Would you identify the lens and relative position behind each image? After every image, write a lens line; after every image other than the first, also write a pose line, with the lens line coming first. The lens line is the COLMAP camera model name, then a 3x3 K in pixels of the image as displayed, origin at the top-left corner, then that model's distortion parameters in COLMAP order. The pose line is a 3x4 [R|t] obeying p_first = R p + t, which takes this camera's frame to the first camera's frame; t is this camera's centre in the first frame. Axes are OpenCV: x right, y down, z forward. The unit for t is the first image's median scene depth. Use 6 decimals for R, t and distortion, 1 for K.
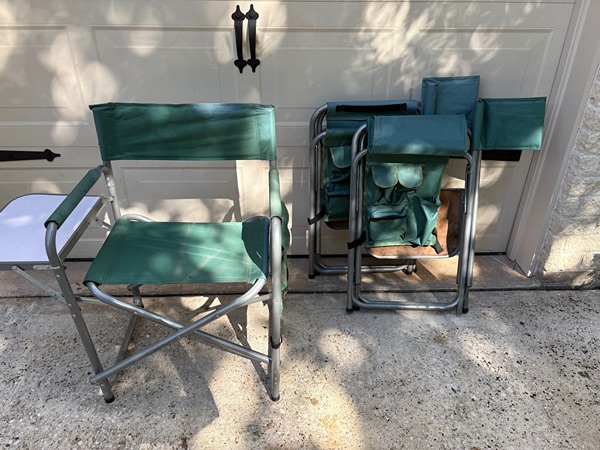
lens RADIAL K [[454.5, 0, 300.3], [0, 454.5, 226.5], [0, 0, 1]] dist [0.027622, -0.034007]
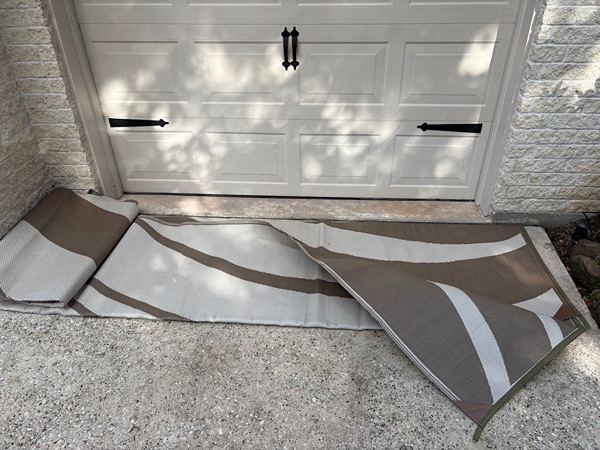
lens RADIAL K [[454.5, 0, 300.0], [0, 454.5, 226.5], [0, 0, 1]] dist [0.027622, -0.034007]
pose [[0.993737, 0.041124, -0.103899, 0.102567], [-0.034344, 0.997214, 0.066223, 0.087786], [0.106333, -0.062240, 0.992381, -0.585632]]
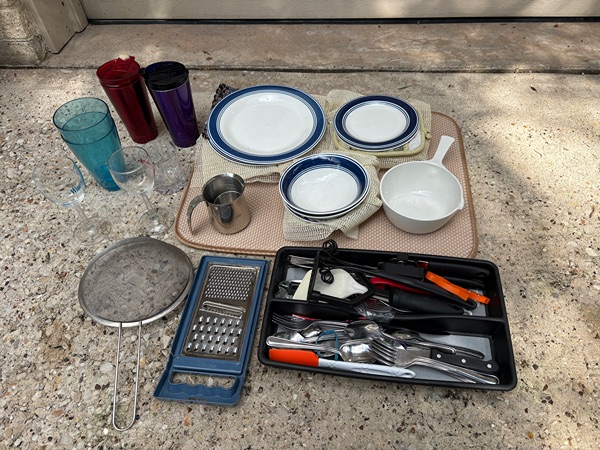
lens RADIAL K [[454.5, 0, 301.3], [0, 454.5, 225.1], [0, 0, 1]] dist [0.027622, -0.034007]
pose [[0.988767, 0.063697, -0.135211, -0.299698], [-0.013809, 0.939706, 0.341706, 0.165768], [0.148824, -0.336000, 0.930030, 0.385306]]
